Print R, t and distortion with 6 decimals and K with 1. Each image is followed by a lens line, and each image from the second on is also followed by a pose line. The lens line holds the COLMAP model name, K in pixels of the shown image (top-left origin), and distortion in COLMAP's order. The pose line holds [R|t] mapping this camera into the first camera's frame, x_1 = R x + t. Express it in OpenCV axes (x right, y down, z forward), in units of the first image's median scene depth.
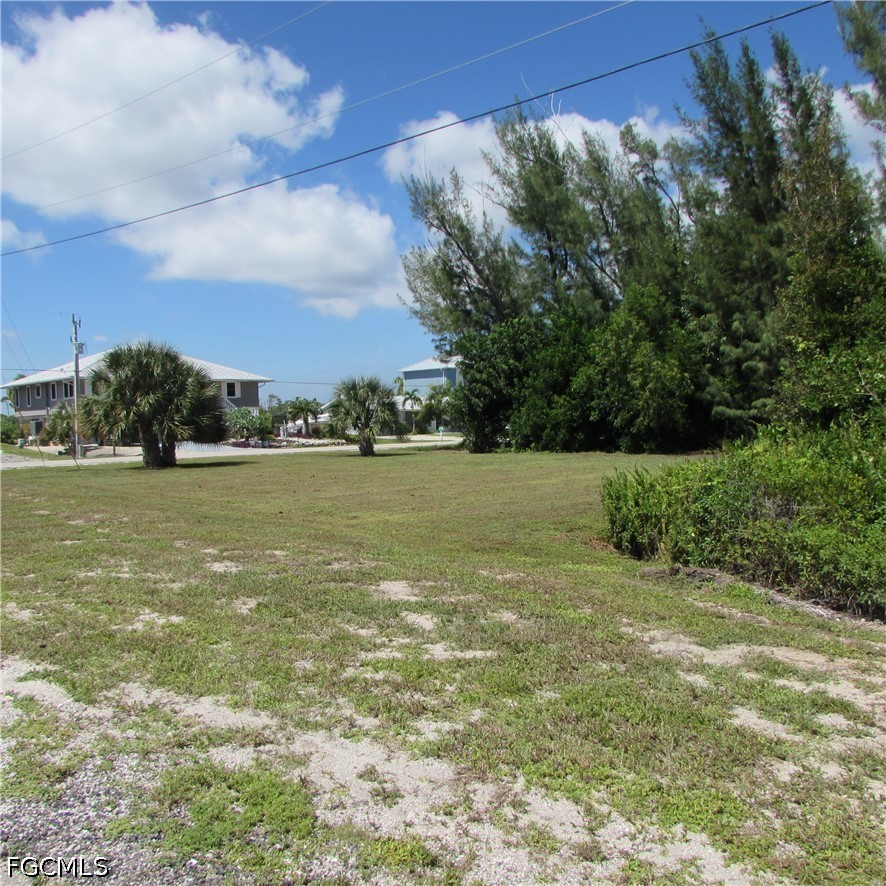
lens RADIAL K [[810.0, 0, 443.0], [0, 810.0, 443.0], [0, 0, 1]] dist [-0.063521, 0.008205]
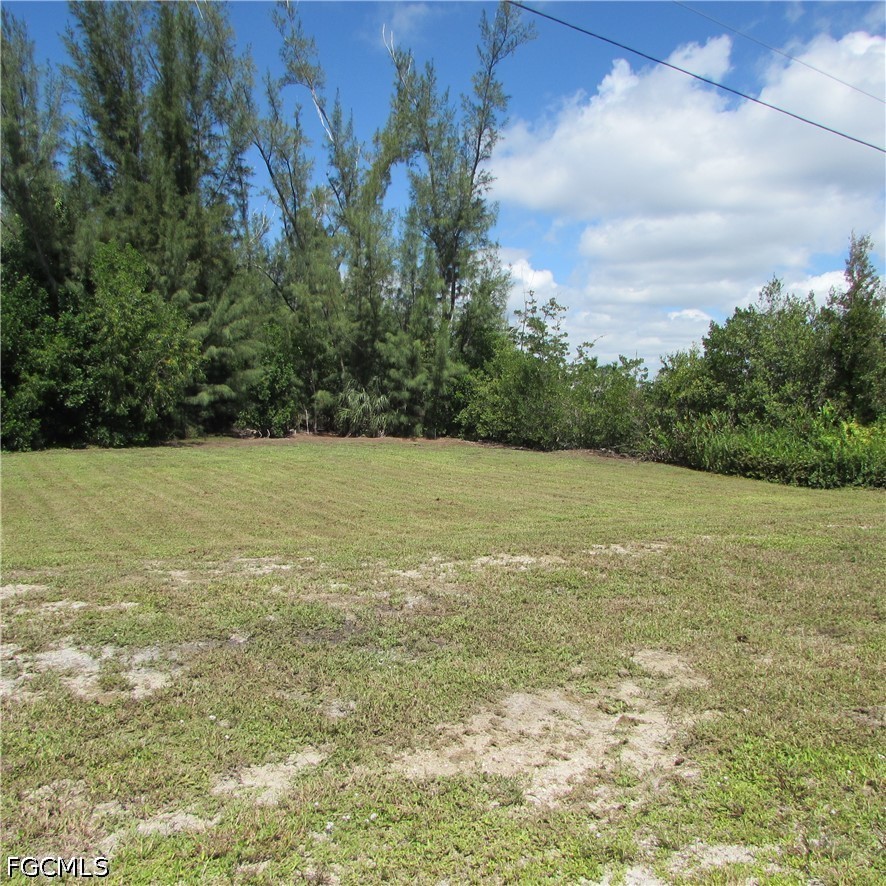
lens RADIAL K [[817.8, 0, 443.0], [0, 817.8, 443.0], [0, 0, 1]] dist [-0.083666, 0.076100]
pose [[0.226120, -0.042712, 0.973163, -0.476705], [0.027734, 0.998915, 0.037398, -0.012451], [-0.973704, 0.018534, 0.227060, 0.468358]]
